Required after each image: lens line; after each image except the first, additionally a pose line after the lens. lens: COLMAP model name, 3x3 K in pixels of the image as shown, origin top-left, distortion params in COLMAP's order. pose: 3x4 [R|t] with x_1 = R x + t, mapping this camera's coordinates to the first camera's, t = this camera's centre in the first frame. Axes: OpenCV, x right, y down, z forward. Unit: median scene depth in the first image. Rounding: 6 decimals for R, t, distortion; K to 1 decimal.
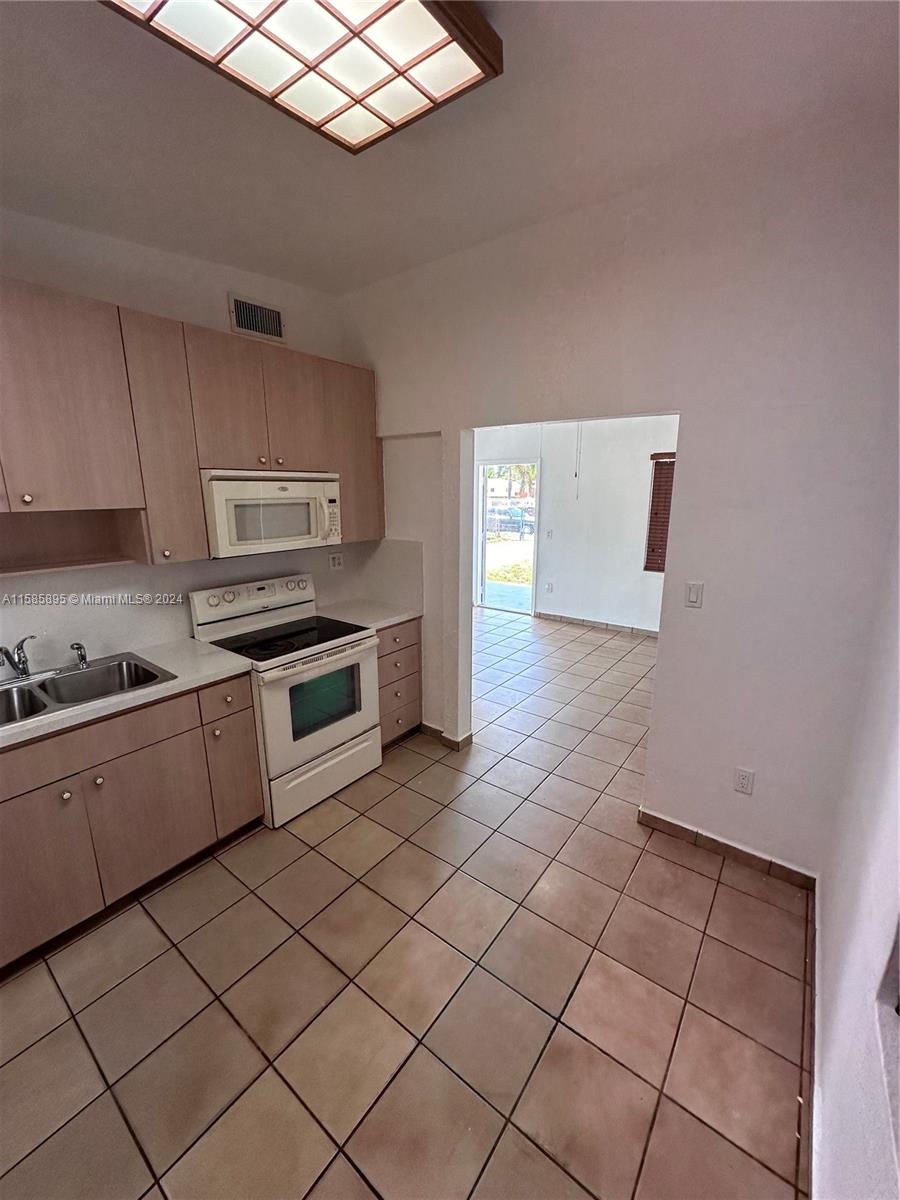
lens RADIAL K [[481.5, 0, 446.3], [0, 481.5, 599.9], [0, 0, 1]] dist [-0.004711, 0.000996]
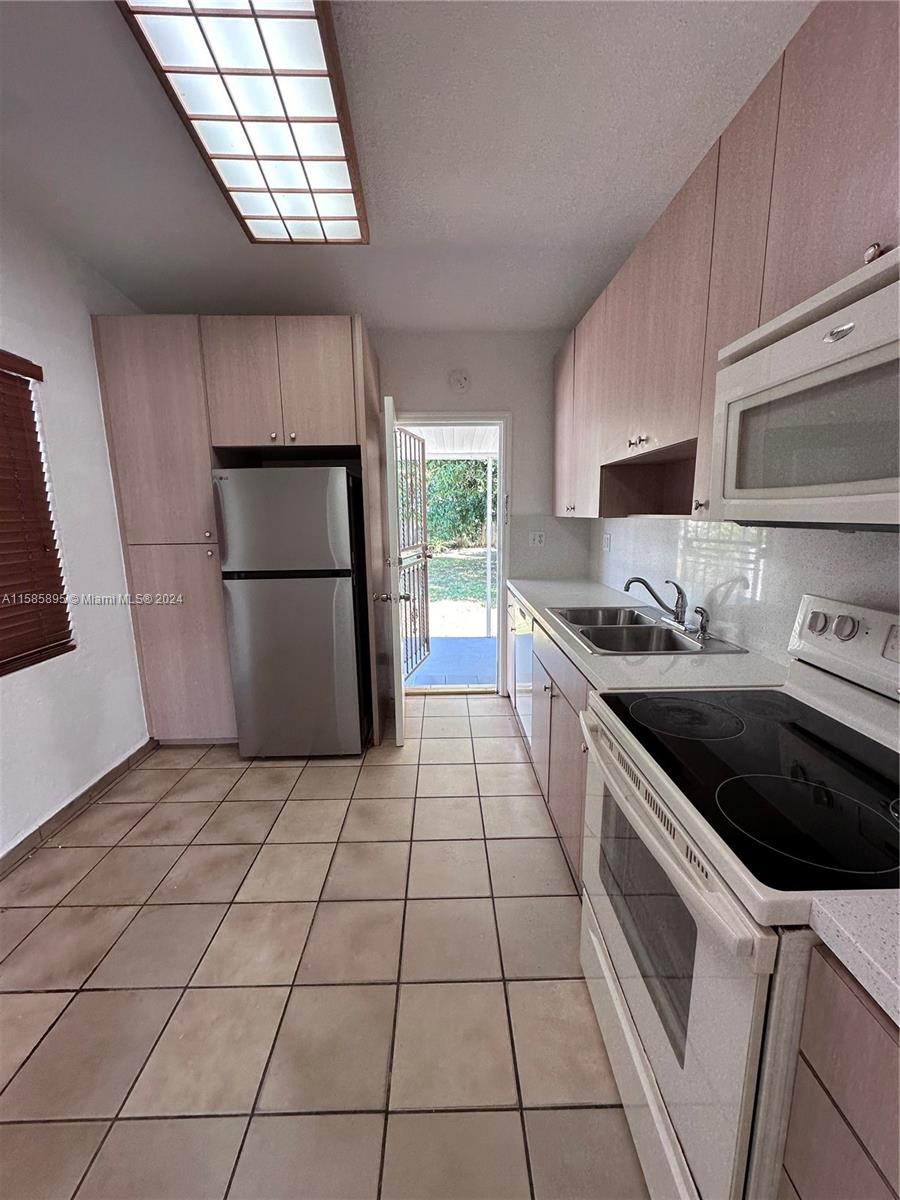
lens RADIAL K [[481.5, 0, 451.0], [0, 481.5, 598.5], [0, 0, 1]] dist [-0.004711, 0.000996]
pose [[-0.780874, 0.120736, -0.612910, 0.094072], [-0.129775, 0.928386, 0.348220, -0.144158], [0.611060, 0.351456, -0.709284, 1.153153]]
